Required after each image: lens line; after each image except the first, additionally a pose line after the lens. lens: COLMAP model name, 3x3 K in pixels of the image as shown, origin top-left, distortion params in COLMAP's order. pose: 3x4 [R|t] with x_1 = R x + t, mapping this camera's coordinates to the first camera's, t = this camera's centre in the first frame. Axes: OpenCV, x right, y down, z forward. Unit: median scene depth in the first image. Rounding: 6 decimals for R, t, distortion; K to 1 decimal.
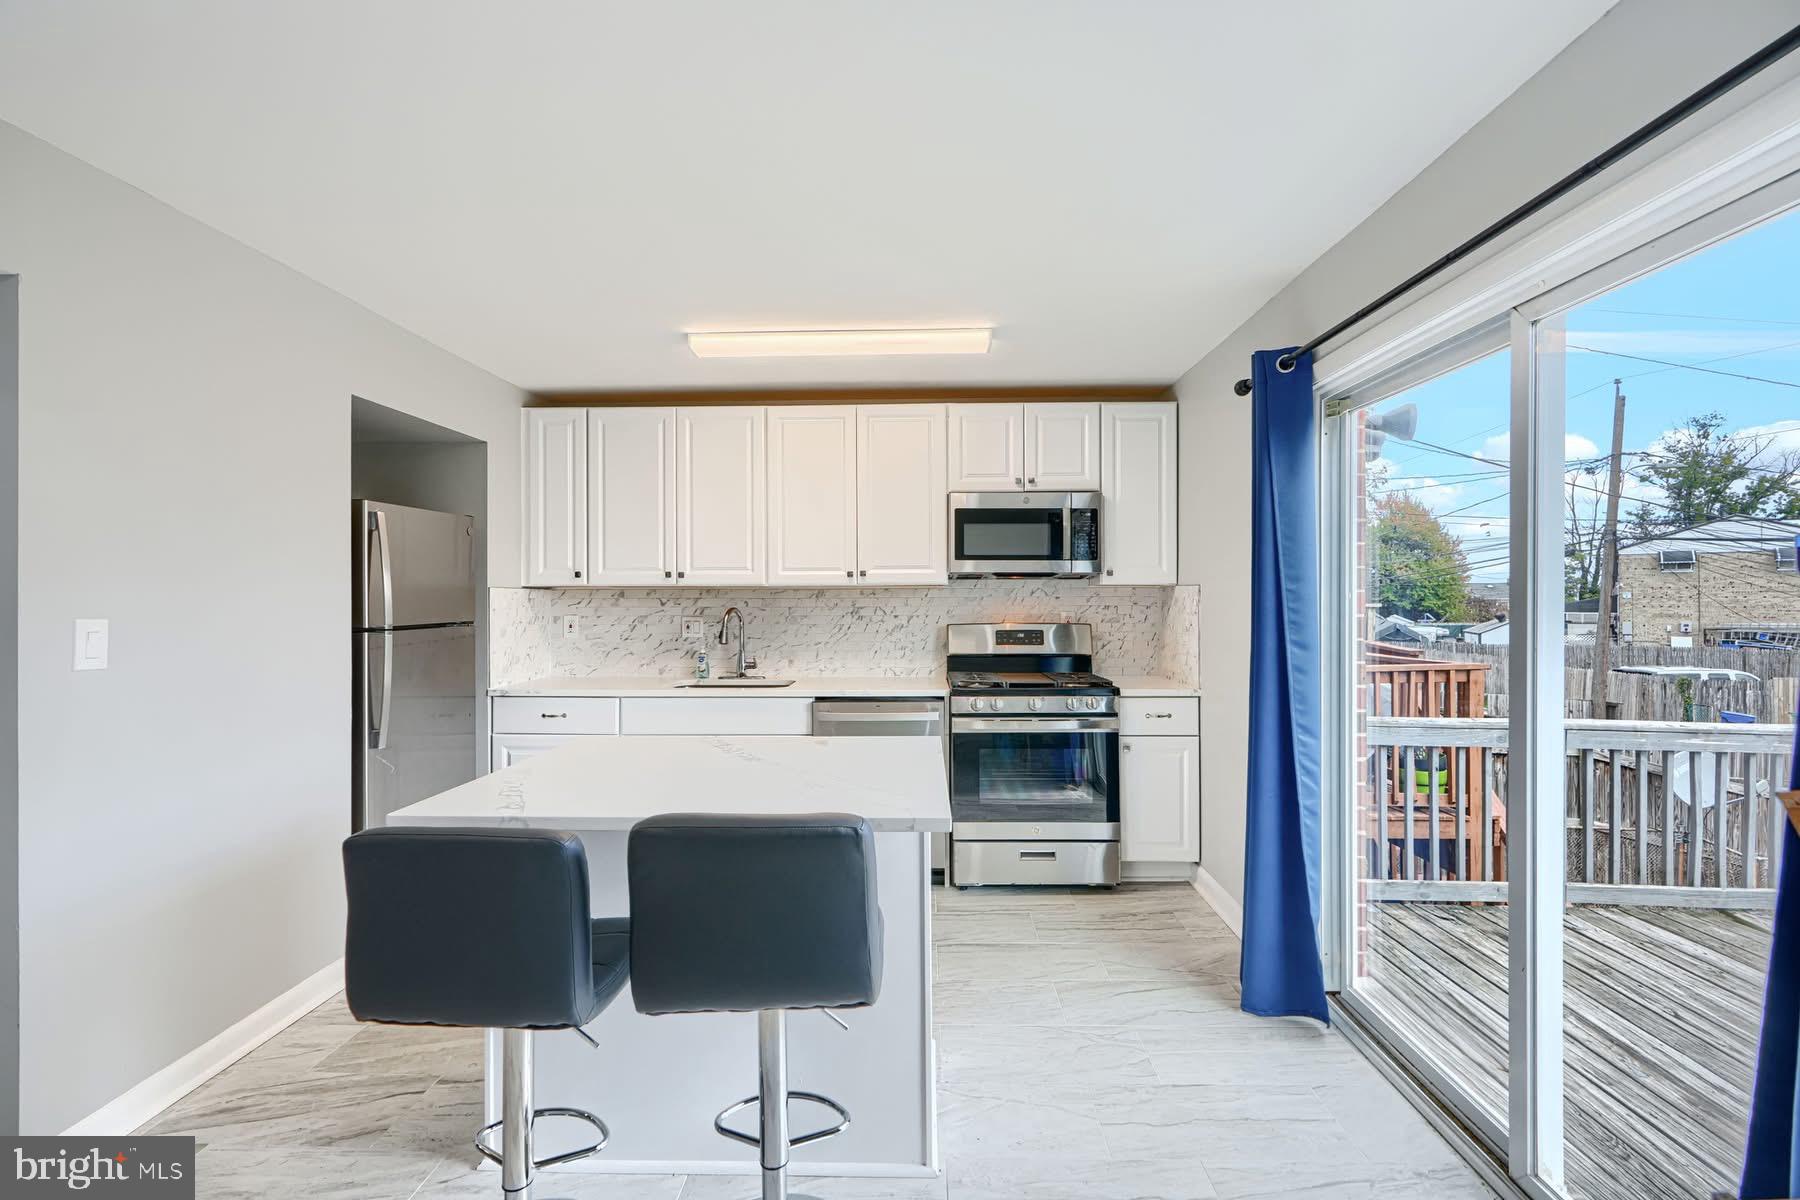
lens RADIAL K [[822.8, 0, 898.1], [0, 822.8, 602.4], [0, 0, 1]] dist [0.002899, 0.000617]
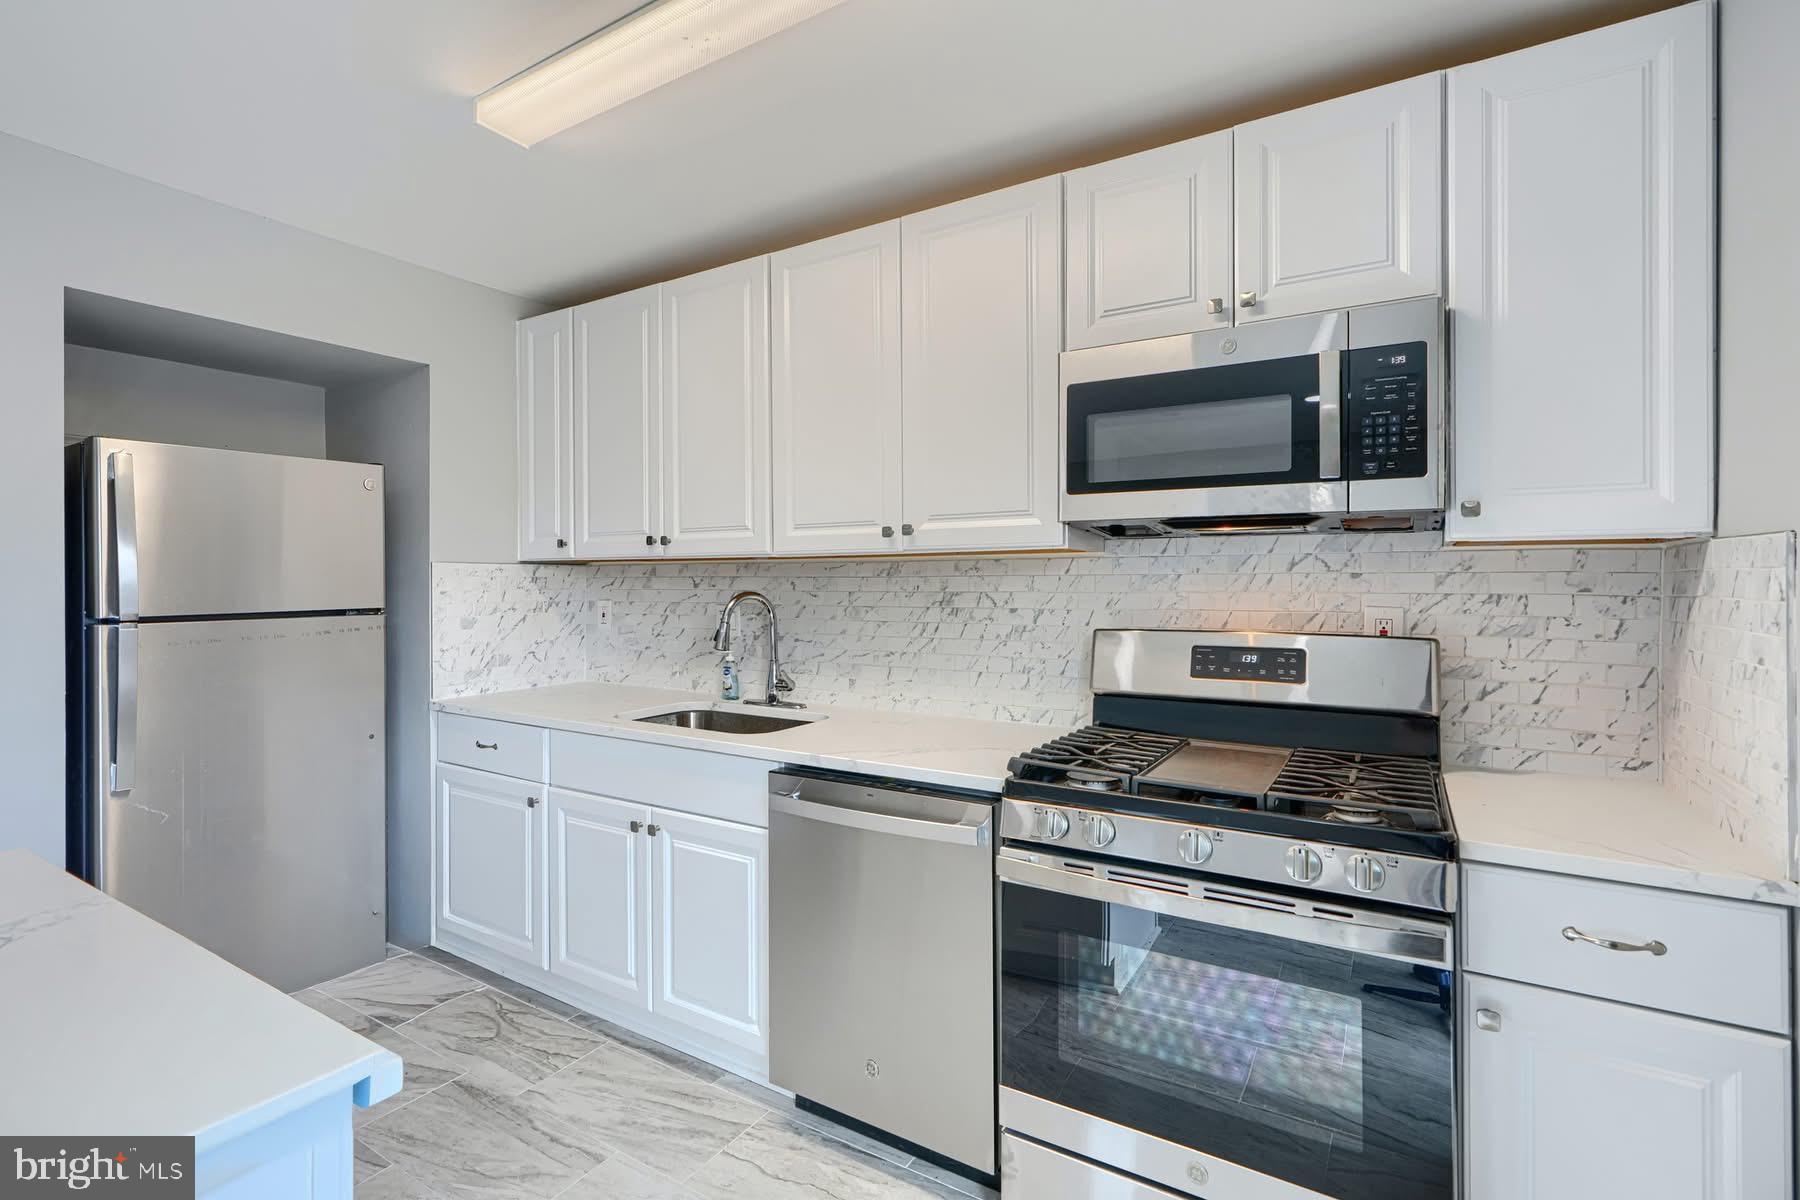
lens RADIAL K [[822.8, 0, 904.4], [0, 822.8, 582.0], [0, 0, 1]] dist [0.002899, 0.000617]
pose [[0.862547, 0.002342, -0.505971, 0.219959], [-0.002696, 0.999996, 0.000033, -0.001368], [0.505969, 0.001336, 0.862550, 0.532240]]
